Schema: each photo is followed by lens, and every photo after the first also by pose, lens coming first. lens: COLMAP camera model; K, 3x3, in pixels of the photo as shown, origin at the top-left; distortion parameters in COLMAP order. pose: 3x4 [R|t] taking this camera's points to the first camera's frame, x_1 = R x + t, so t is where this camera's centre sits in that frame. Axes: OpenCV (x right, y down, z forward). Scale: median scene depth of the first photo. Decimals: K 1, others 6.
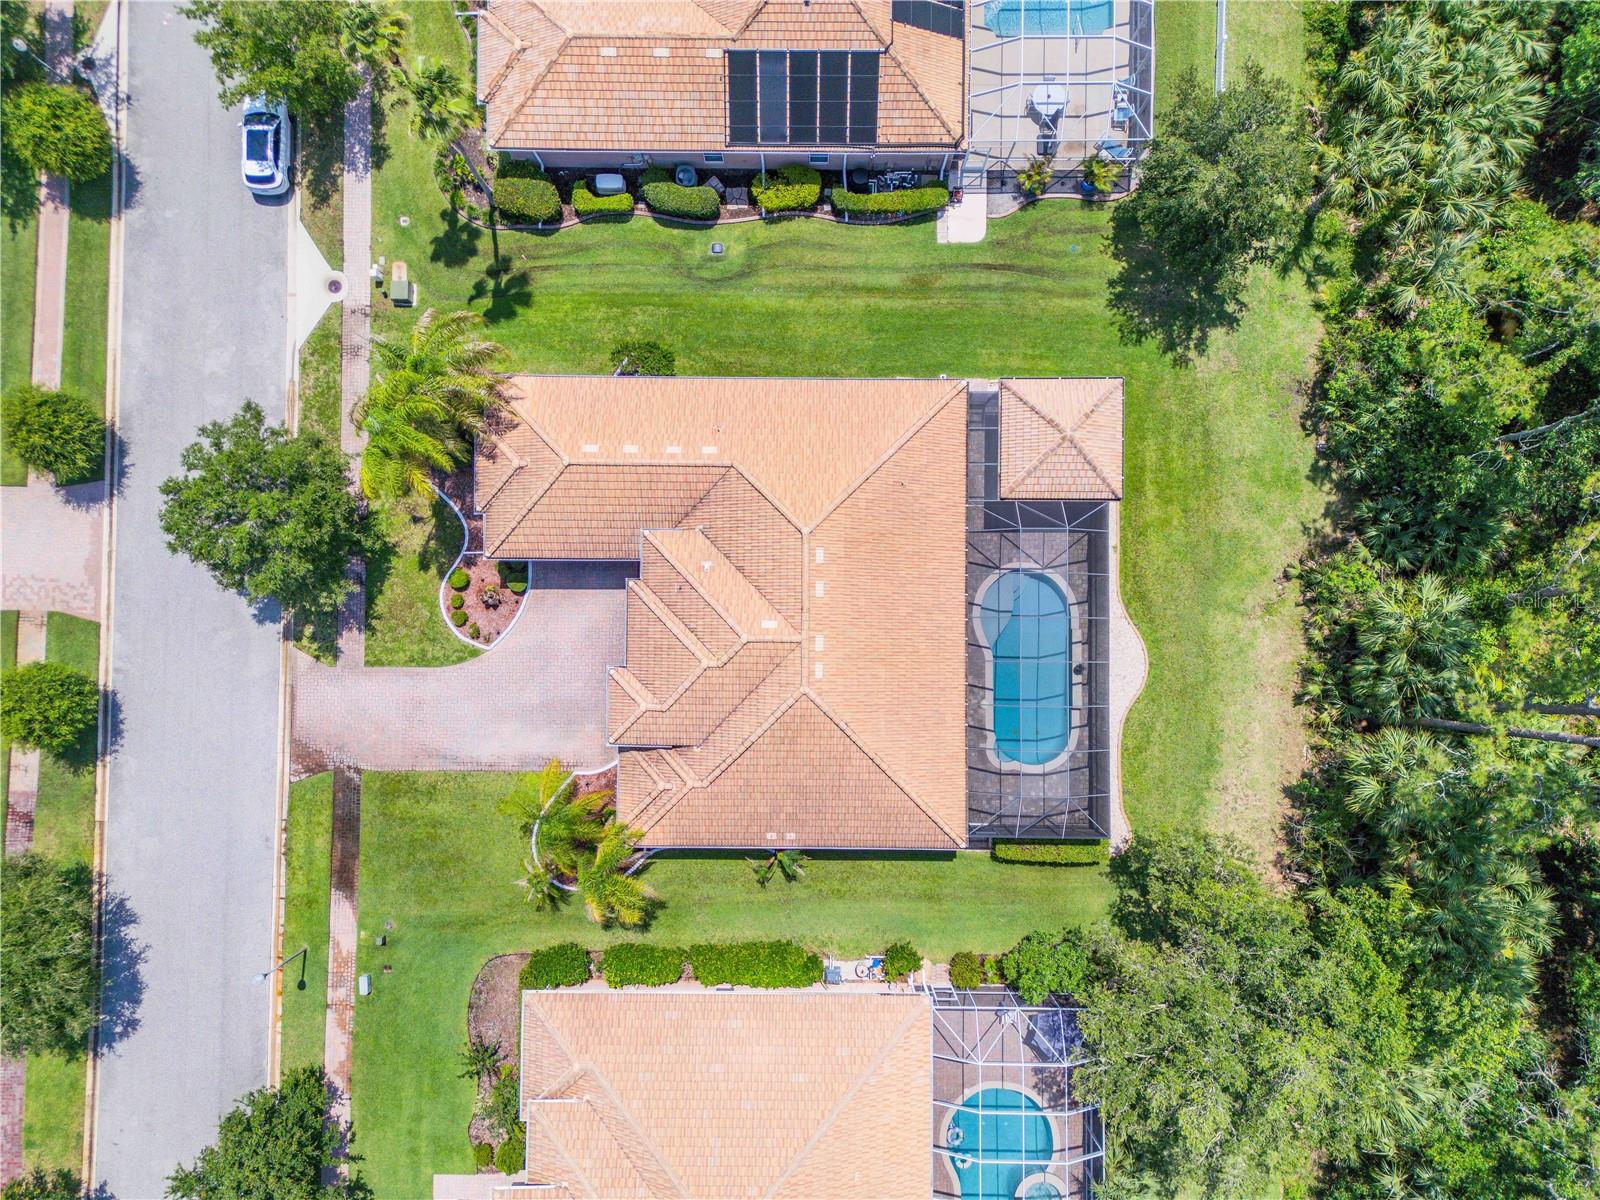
lens RADIAL K [[1112.3, 0, 803.6], [0, 1112.3, 596.5], [0, 0, 1]] dist [0.095529, -0.085237]
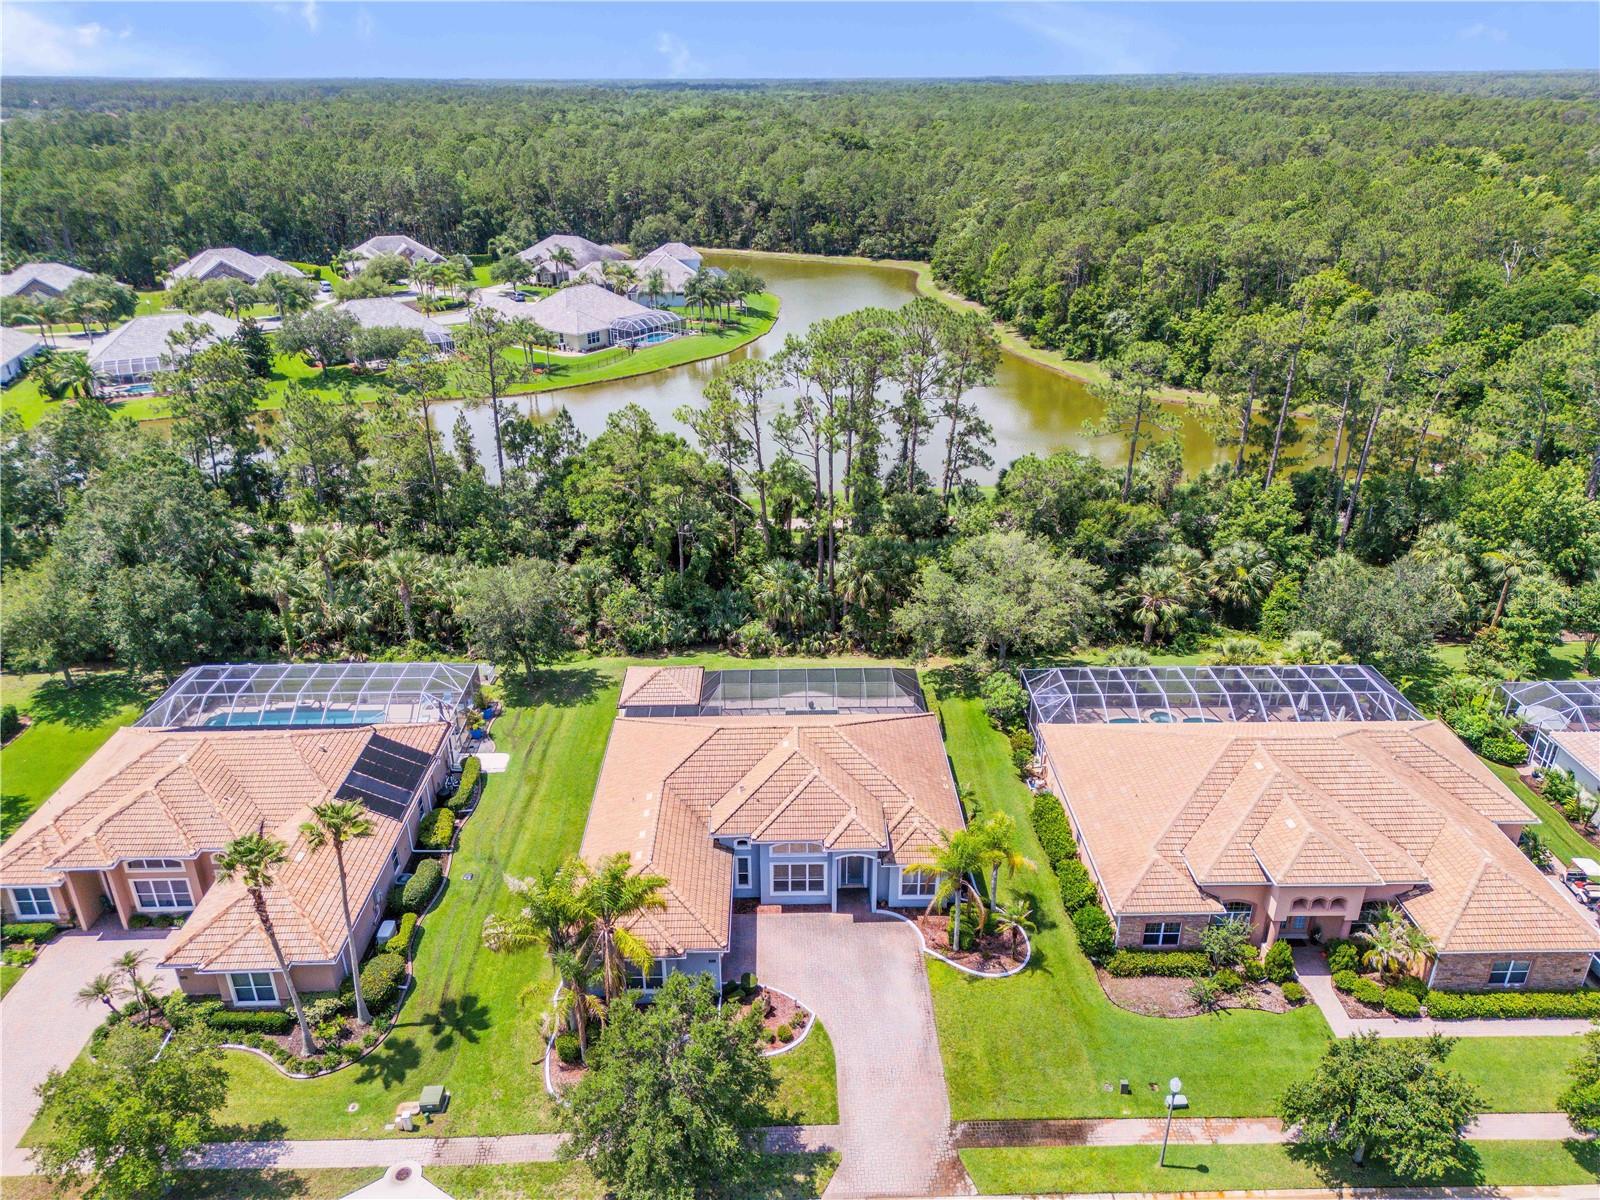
lens RADIAL K [[1119.9, 0, 800.0], [0, 1119.9, 600.0], [0, 0, 1]] dist [0.086027, -0.088201]
pose [[-0.027855, -0.412916, 0.910343, -1.050483], [0.999268, 0.012390, 0.036196, -0.008080], [-0.026225, 0.910685, 0.412269, 0.236422]]
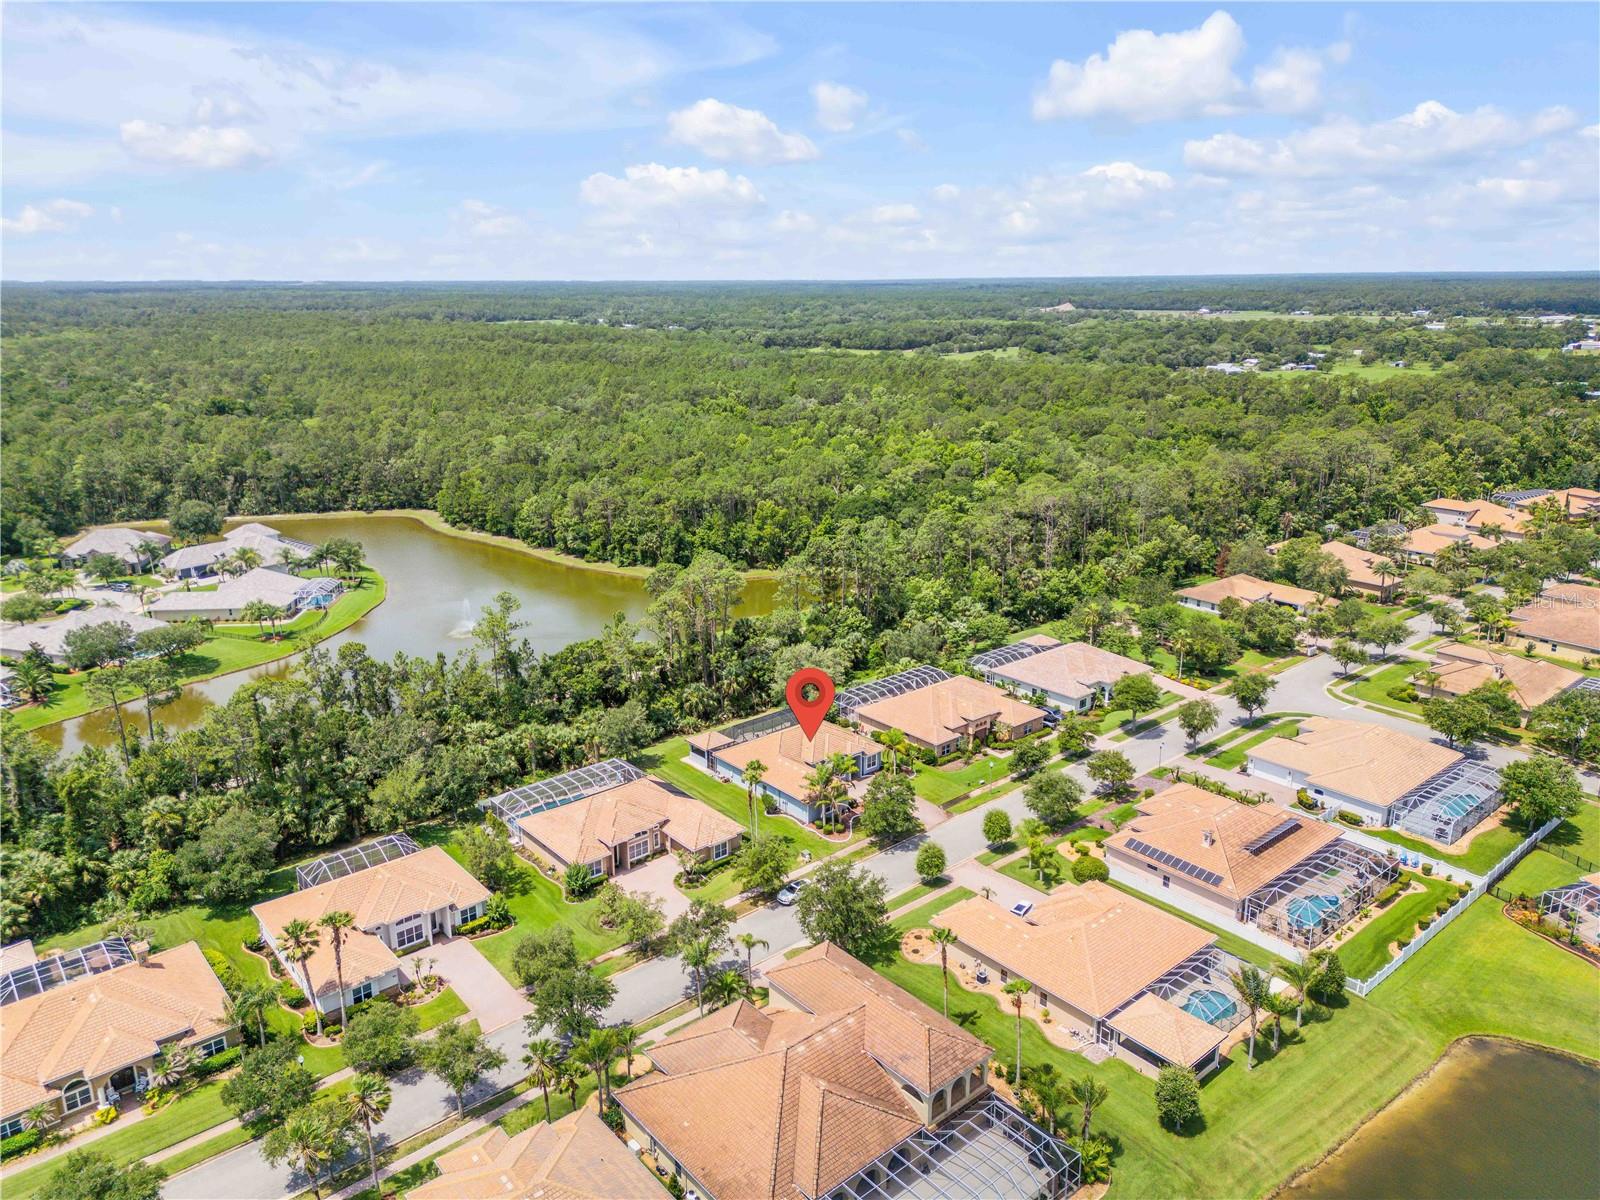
lens RADIAL K [[1112.3, 0, 803.6], [0, 1112.3, 596.5], [0, 0, 1]] dist [0.095529, -0.085237]
pose [[-0.656468, -0.195827, 0.728493, -2.158778], [0.754239, -0.153516, 0.638402, -1.866004], [-0.013181, 0.968548, 0.248478, -0.239702]]
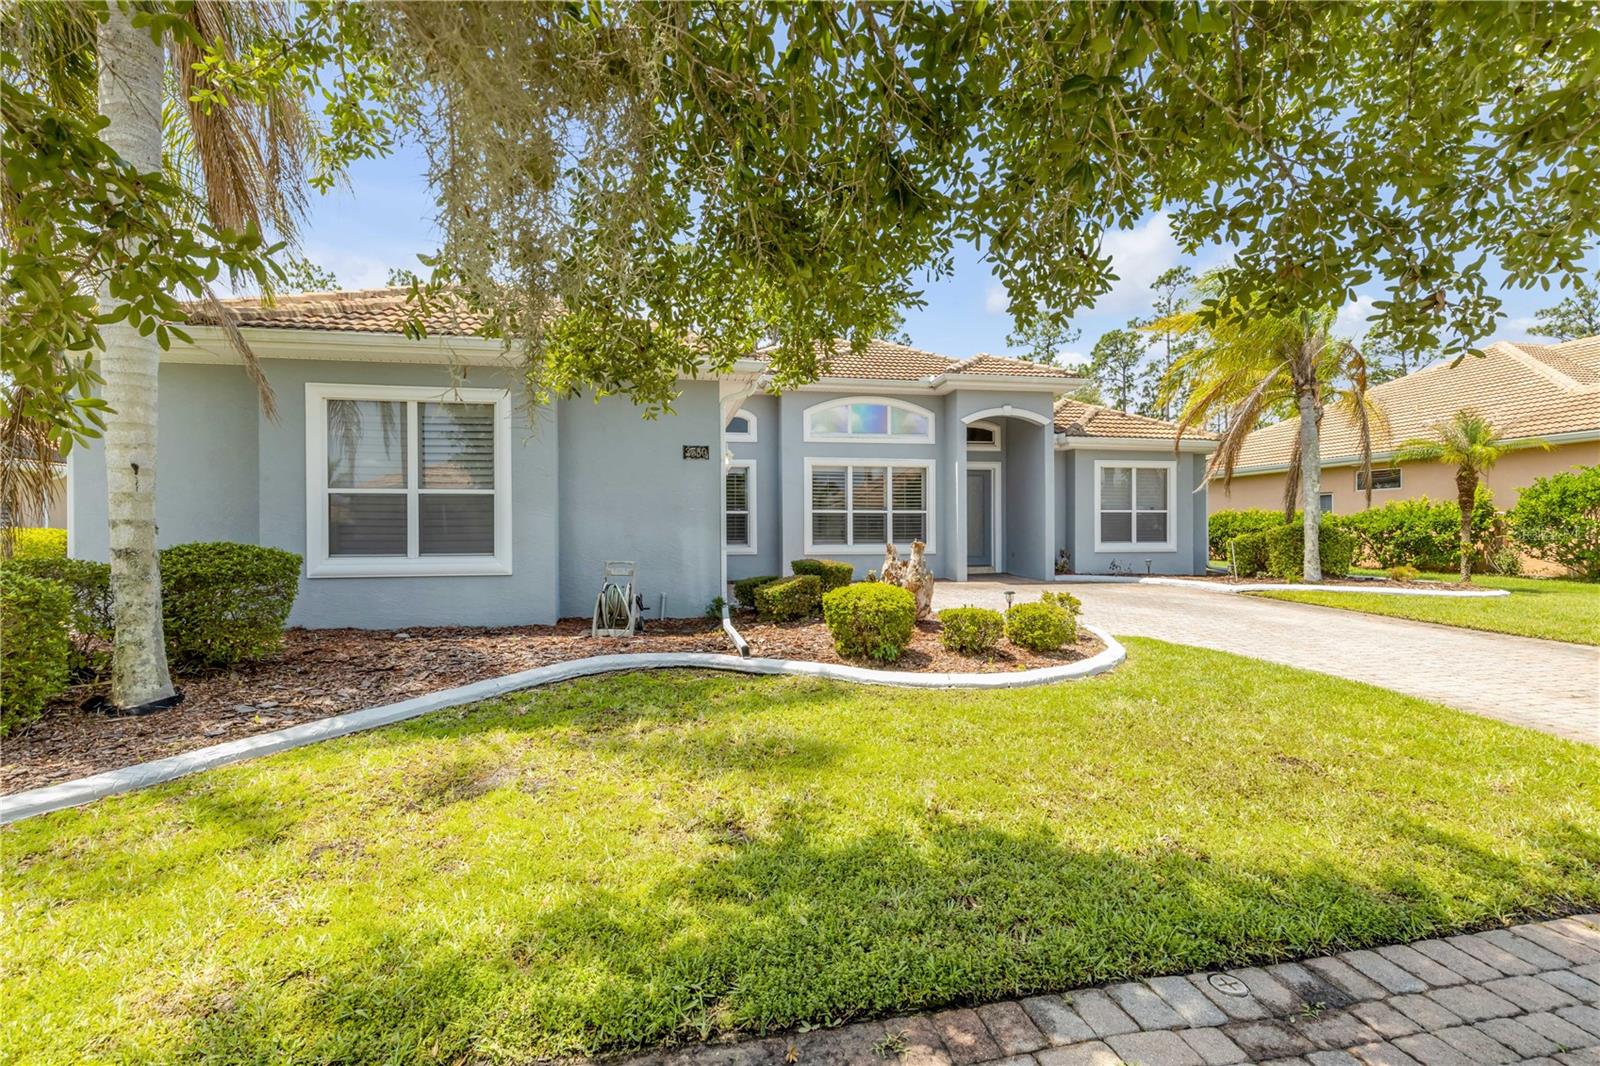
lens RADIAL K [[729.4, 0, 797.5], [0, 729.4, 524.7], [0, 0, 1]] dist [0.010085, 0.000130]
pose [[-0.196683, 0.020366, 0.980256, -0.433541], [0.980242, 0.025507, 0.196150, -0.056569], [-0.021009, 0.999467, -0.024981, 0.975382]]
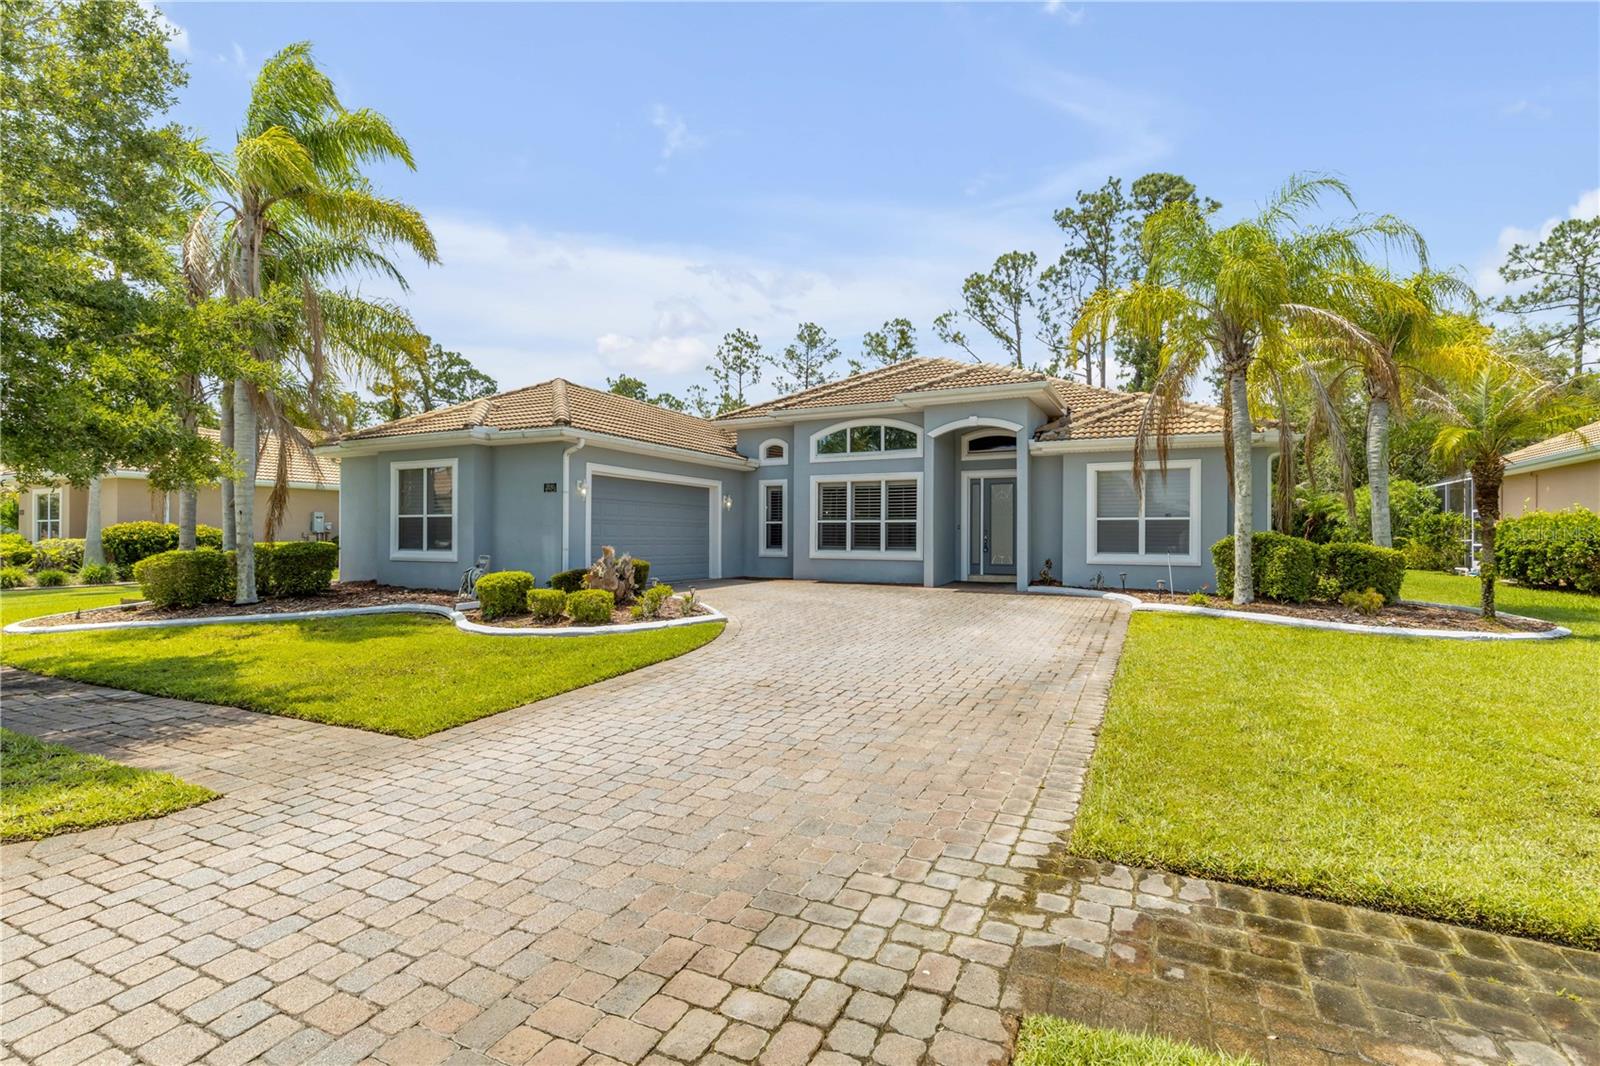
lens RADIAL K [[729.8, 0, 800.0], [0, 729.8, 533.0], [0, 0, 1]] dist [0.004478, 0.000656]
pose [[0.440352, 0.016700, 0.897670, -0.462081], [0.897241, 0.027863, -0.440661, 0.161197], [-0.032370, 0.999472, -0.002714, 0.968916]]
